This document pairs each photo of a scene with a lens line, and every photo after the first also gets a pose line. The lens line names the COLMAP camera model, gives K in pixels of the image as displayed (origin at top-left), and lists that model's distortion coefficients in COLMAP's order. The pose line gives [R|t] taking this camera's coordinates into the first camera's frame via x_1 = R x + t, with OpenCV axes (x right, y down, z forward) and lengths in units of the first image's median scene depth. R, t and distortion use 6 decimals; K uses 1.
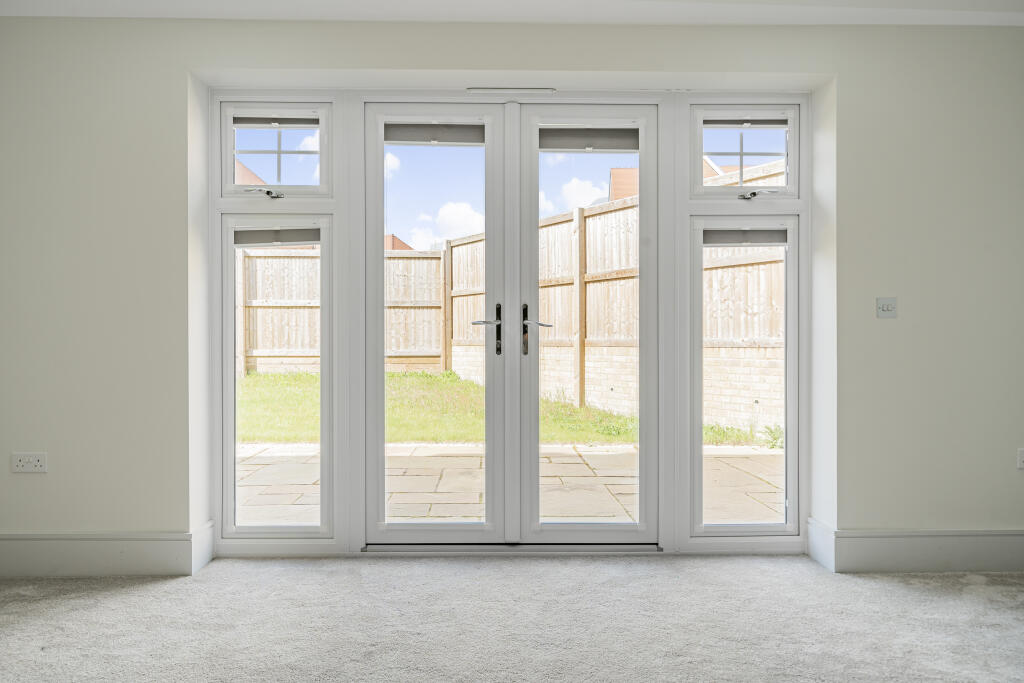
lens RADIAL K [[655.7, 0, 510.2], [0, 655.7, 344.2], [0, 0, 1]] dist [0.001675, -0.001892]
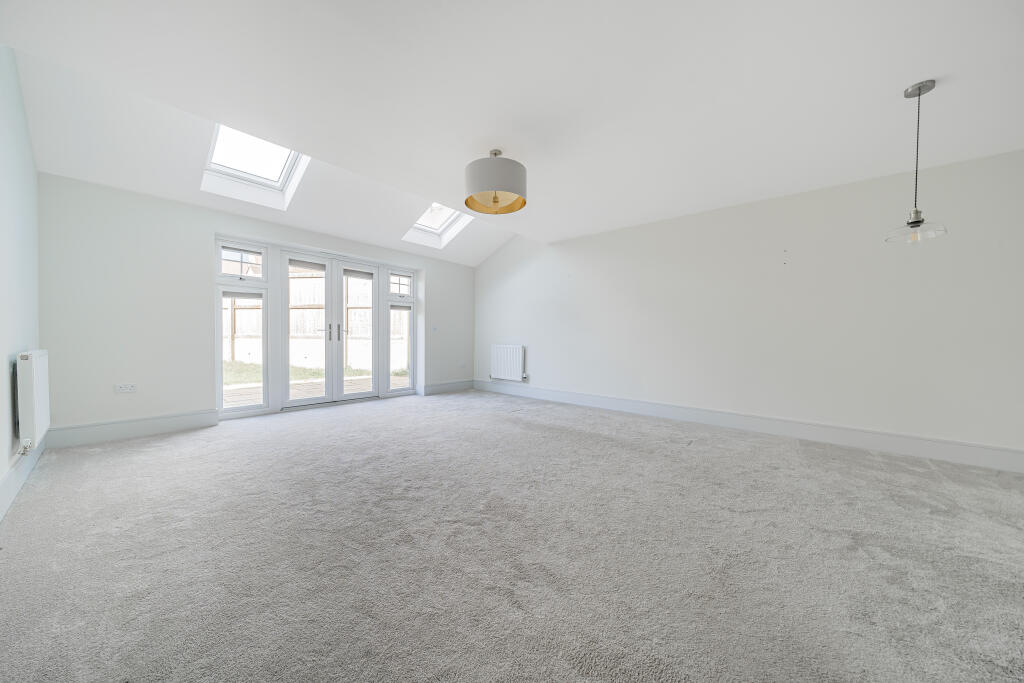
lens RADIAL K [[353.1, 0, 511.5], [0, 353.1, 342.6], [0, 0, 1]] dist [0.000489, 0.000024]
pose [[0.646821, -0.004652, 0.762627, -0.728176], [-0.006489, 0.999912, 0.011603, 0.001192], [-0.762614, -0.012454, 0.646734, -0.714599]]
